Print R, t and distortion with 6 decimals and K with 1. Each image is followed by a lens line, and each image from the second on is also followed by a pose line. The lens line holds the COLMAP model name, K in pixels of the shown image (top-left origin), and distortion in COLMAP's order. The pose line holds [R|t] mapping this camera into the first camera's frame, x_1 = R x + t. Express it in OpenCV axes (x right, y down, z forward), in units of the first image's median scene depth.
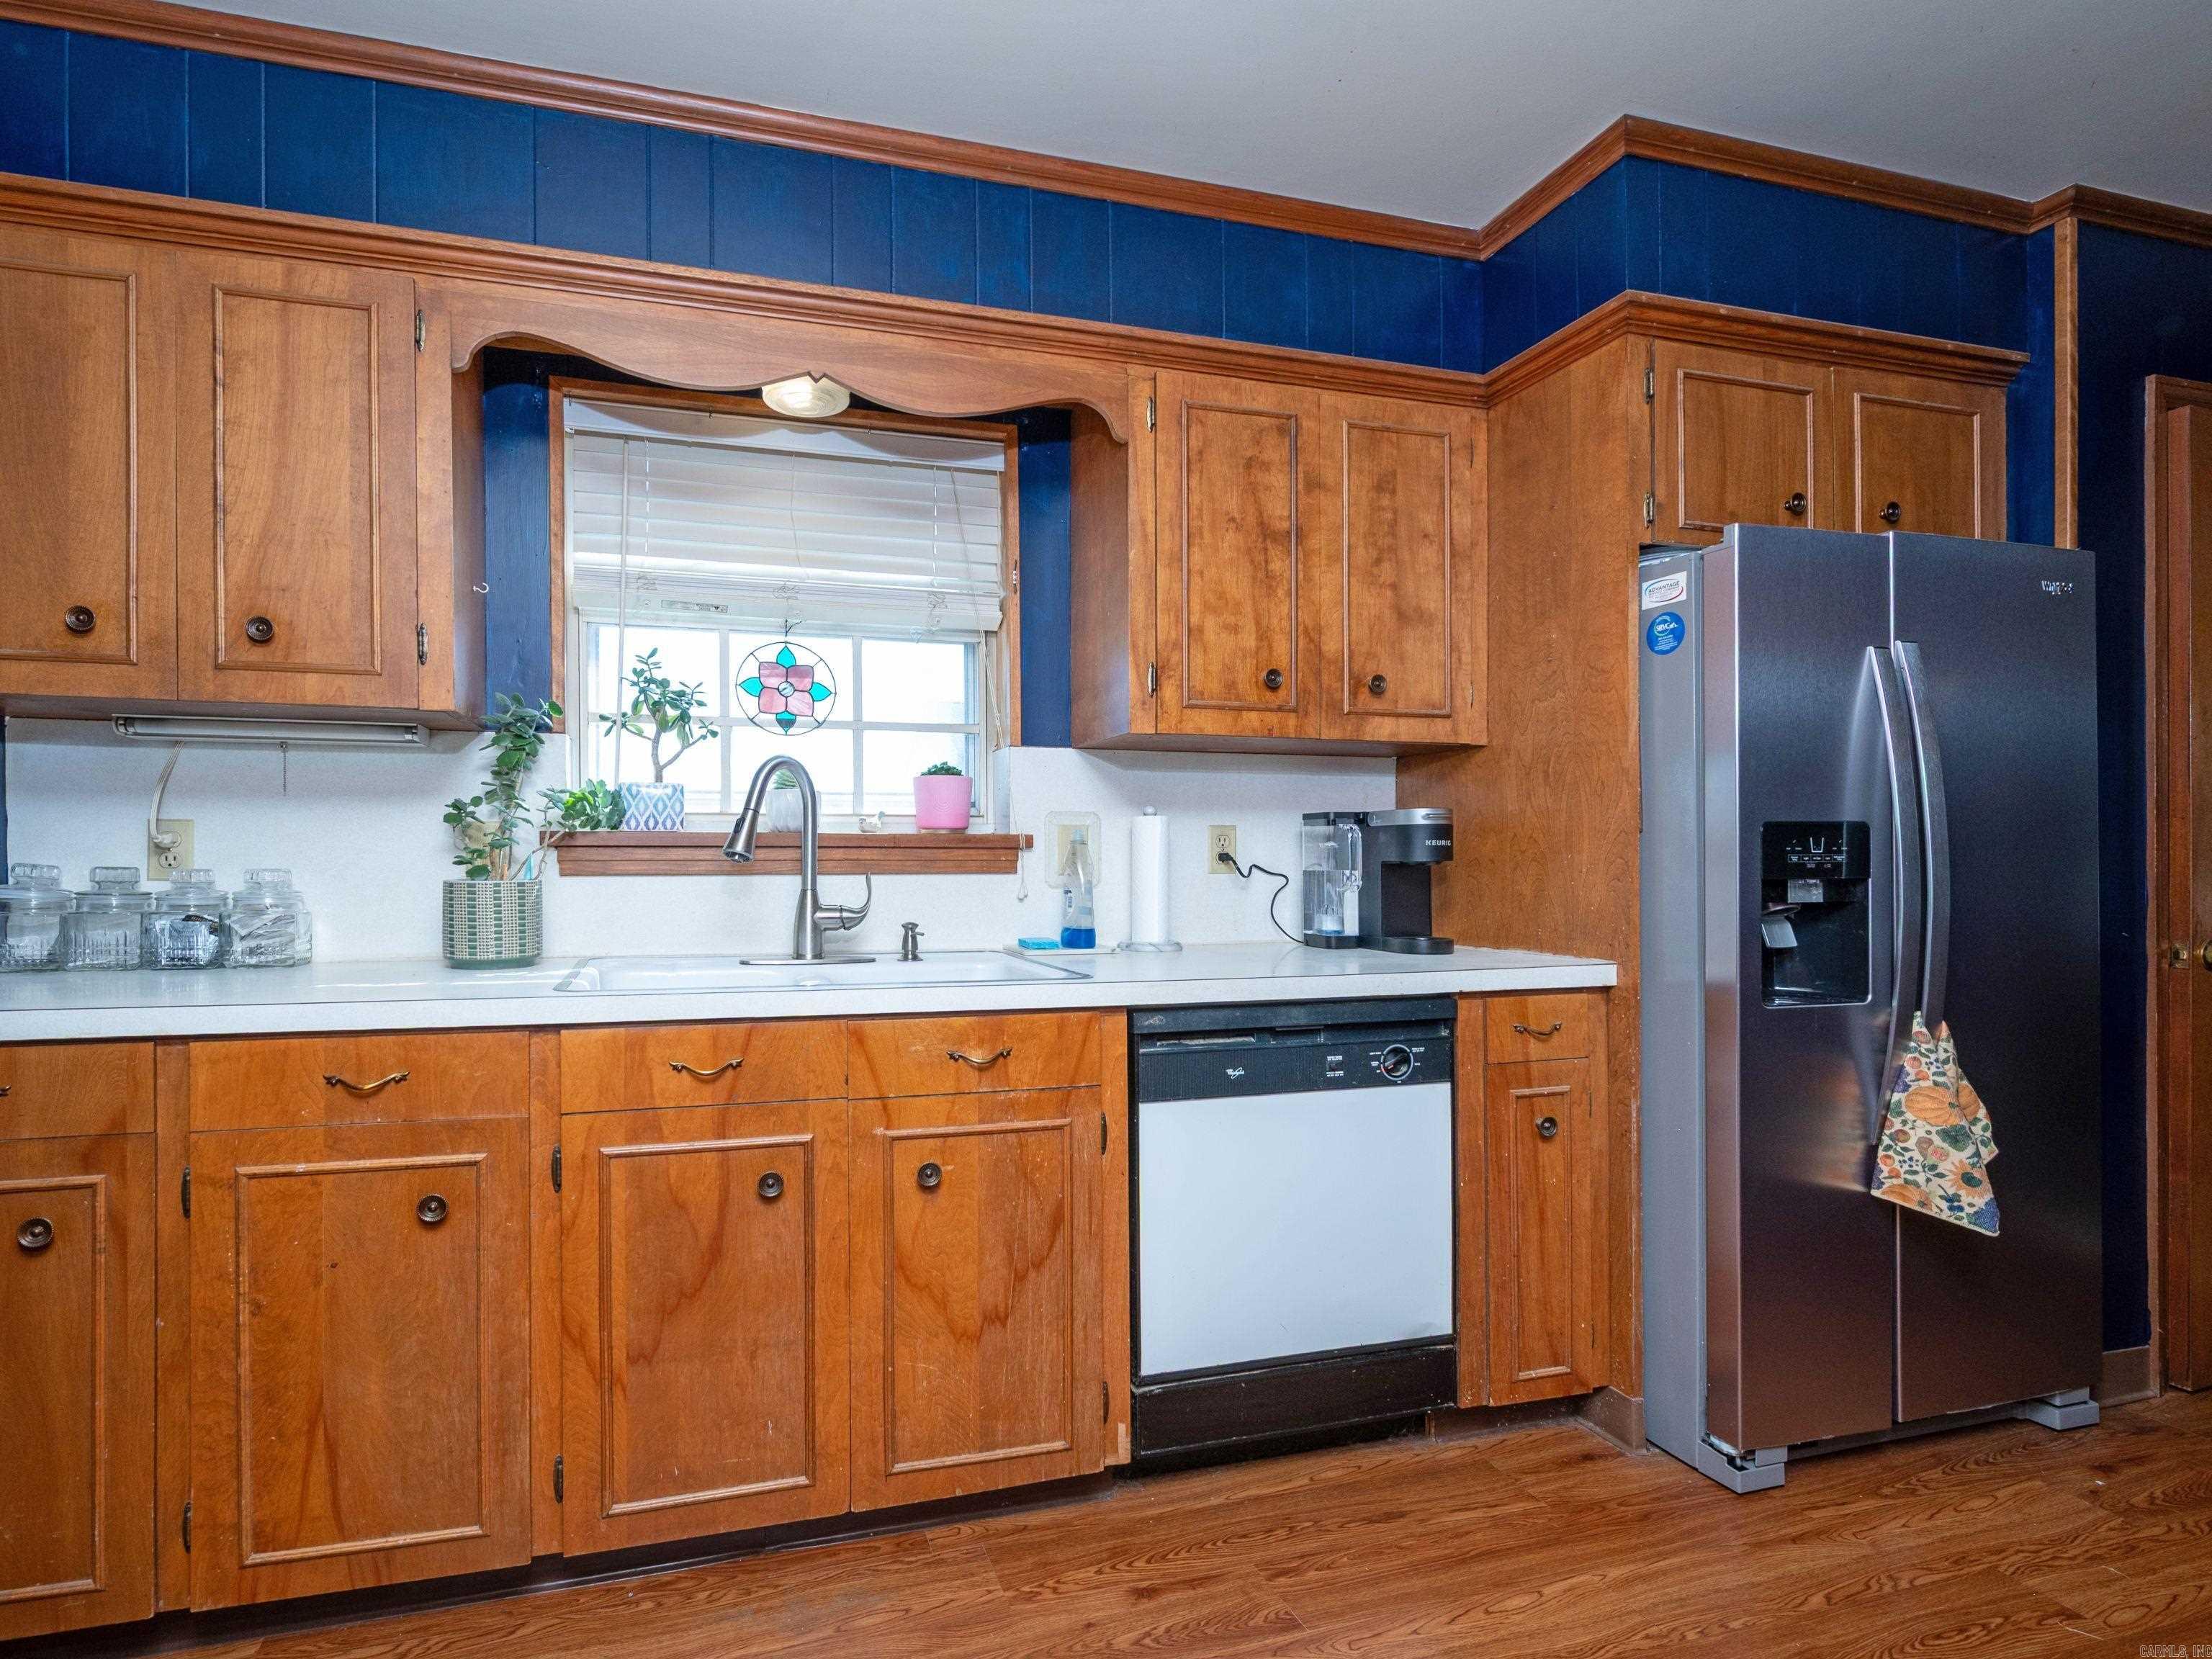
lens RADIAL K [[959.7, 0, 1104.7], [0, 959.7, 849.8], [0, 0, 1]] dist [0.001556, -0.000154]
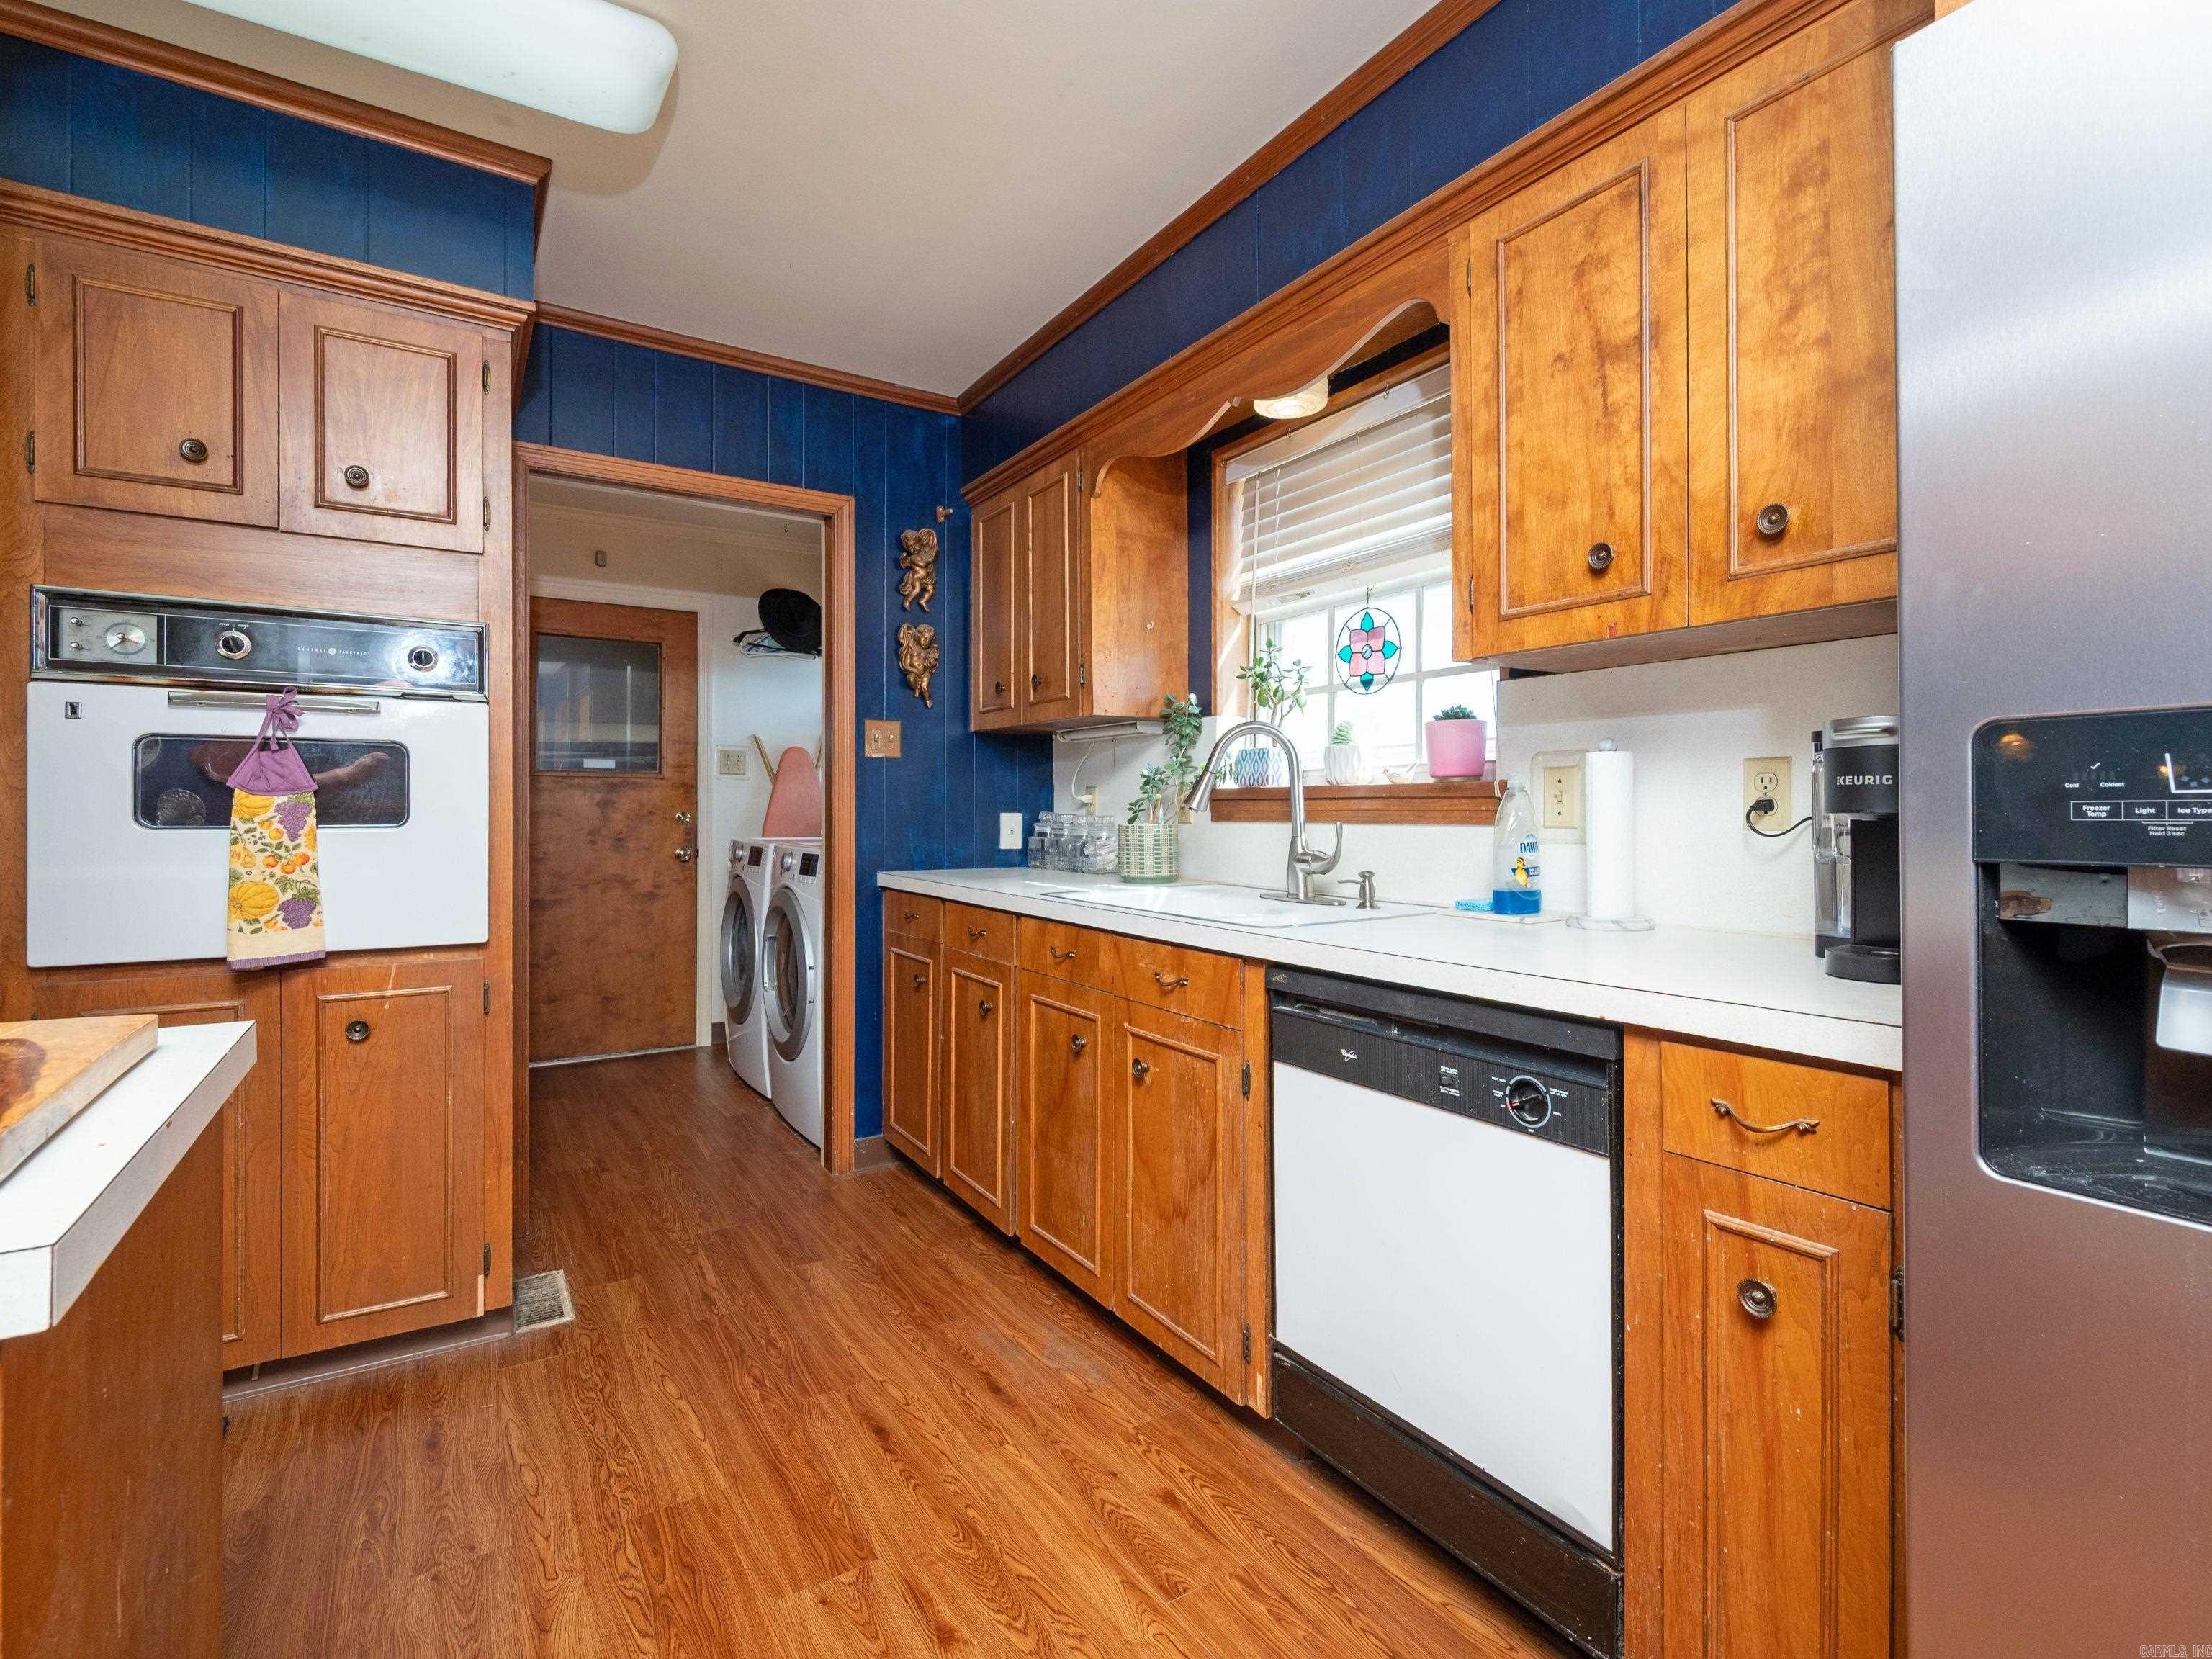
lens RADIAL K [[981.7, 0, 1068.7], [0, 981.7, 800.3], [0, 0, 1]] dist [-0.001529, 0.000562]
pose [[0.335406, -0.008917, -0.942031, 0.726459], [0.014119, 0.999890, -0.004438, 0.000634], [0.941968, -0.011812, 0.335495, 0.376464]]
